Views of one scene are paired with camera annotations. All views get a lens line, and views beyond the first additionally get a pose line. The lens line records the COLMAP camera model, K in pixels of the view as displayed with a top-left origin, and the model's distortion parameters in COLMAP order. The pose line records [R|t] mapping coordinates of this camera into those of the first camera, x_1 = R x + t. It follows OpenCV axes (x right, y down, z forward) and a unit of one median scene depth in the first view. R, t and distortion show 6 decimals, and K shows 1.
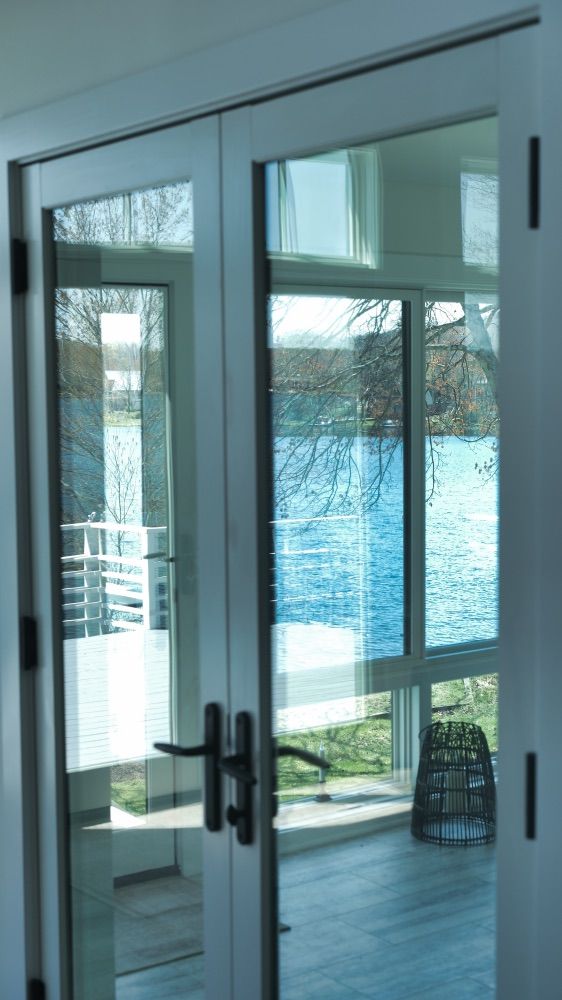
lens RADIAL K [[1484.5, 0, 280.7], [0, 1484.5, 499.6], [0, 0, 1]] dist [0.009730, 0.000000]
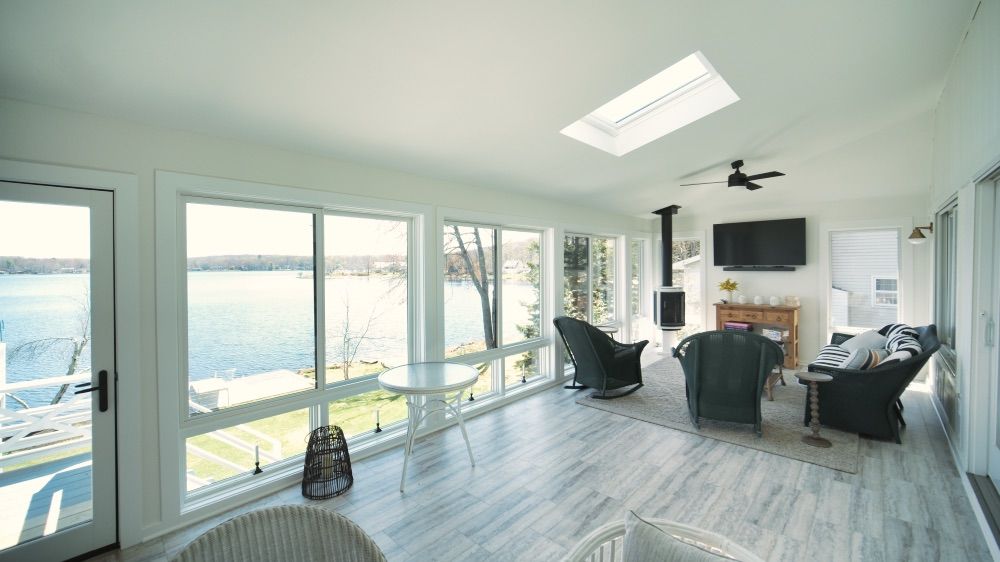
lens RADIAL K [[397.3, 0, 488.7], [0, 397.3, 267.6], [0, 0, 1]] dist [-0.006251, 0.000920]
pose [[0.986194, -0.002669, 0.165570, 0.230752], [0.014897, 0.997246, -0.072657, -0.017279], [-0.164920, 0.074120, 0.983518, 0.429984]]
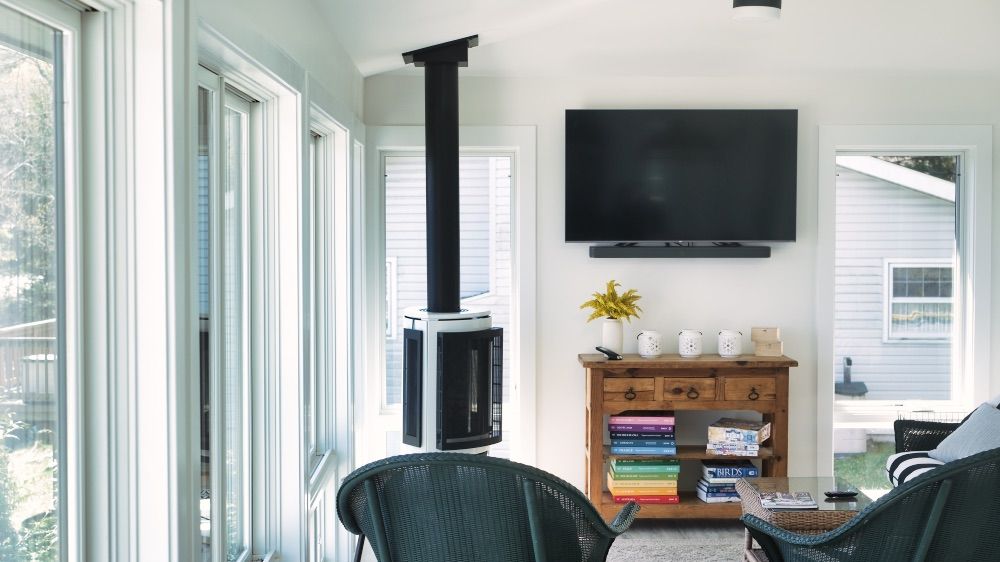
lens RADIAL K [[1484.5, 0, 501.5], [0, 1484.5, 284.9], [0, 0, 1]] dist [0.009730, 0.000000]
pose [[0.573927, -0.032283, 0.818270, -0.090188], [0.061125, 0.998124, -0.003494, -0.056637], [-0.816622, 0.052023, 0.574824, 0.728852]]
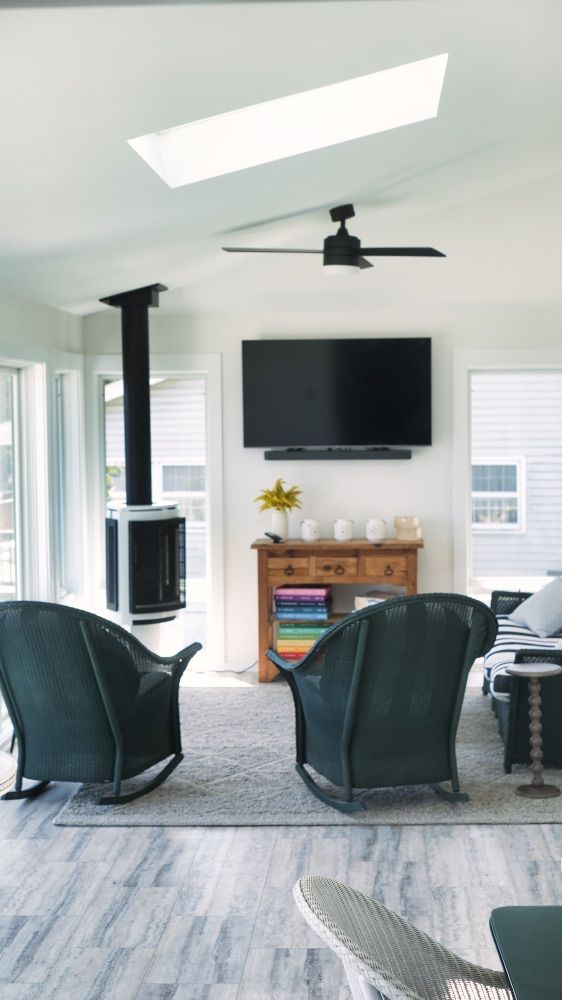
lens RADIAL K [[1484.5, 0, 297.0], [0, 1484.5, 515.6], [0, 0, 1]] dist [0.009730, 0.000000]
pose [[0.638196, -0.053171, 0.768035, -0.197881], [0.065172, 0.997762, 0.014920, -0.041321], [-0.767110, 0.040532, 0.640234, 0.335206]]
